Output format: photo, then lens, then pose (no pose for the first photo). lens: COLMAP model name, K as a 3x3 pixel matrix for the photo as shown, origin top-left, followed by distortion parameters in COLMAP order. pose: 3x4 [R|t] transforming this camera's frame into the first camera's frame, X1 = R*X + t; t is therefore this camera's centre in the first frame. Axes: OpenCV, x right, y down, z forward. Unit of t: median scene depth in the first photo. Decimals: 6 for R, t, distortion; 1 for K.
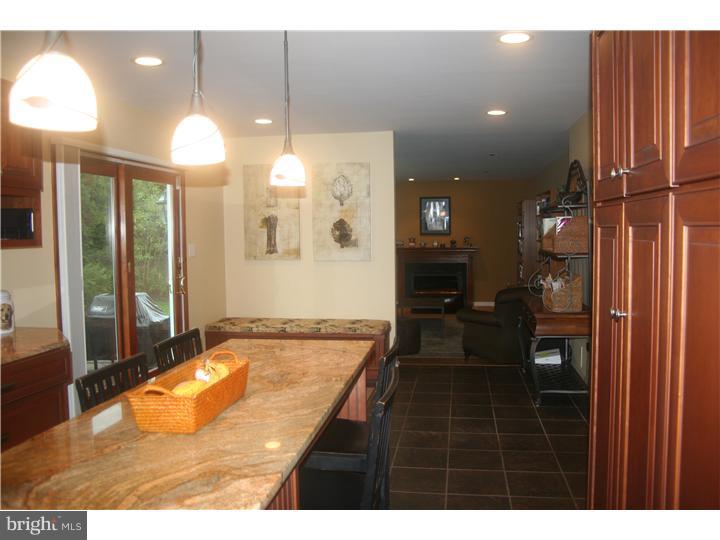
lens RADIAL K [[592.2, 0, 360.0], [0, 592.2, 270.0], [0, 0, 1]] dist [-0.202933, 0.134777]
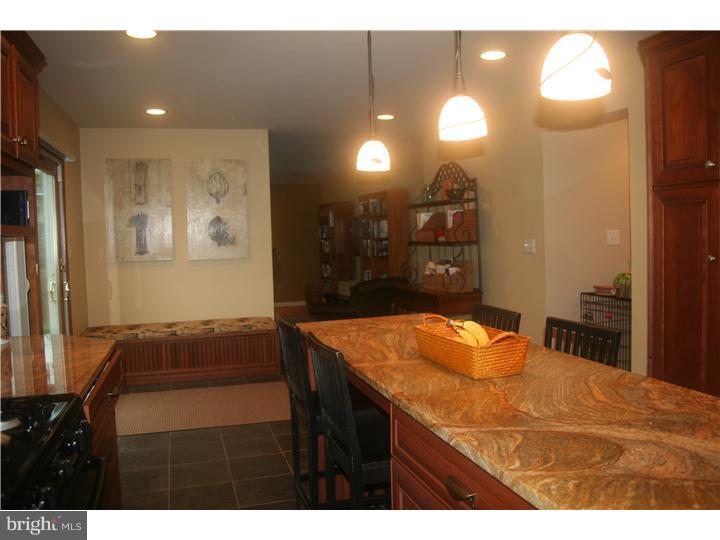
lens RADIAL K [[604.5, 0, 345.6], [0, 604.5, 267.4], [0, 0, 1]] dist [-0.166242, 0.145856]
pose [[0.904888, -0.035766, 0.424144, -0.266548], [0.043848, 0.998995, -0.009308, 0.016059], [-0.423385, 0.027020, 0.905547, 0.012804]]
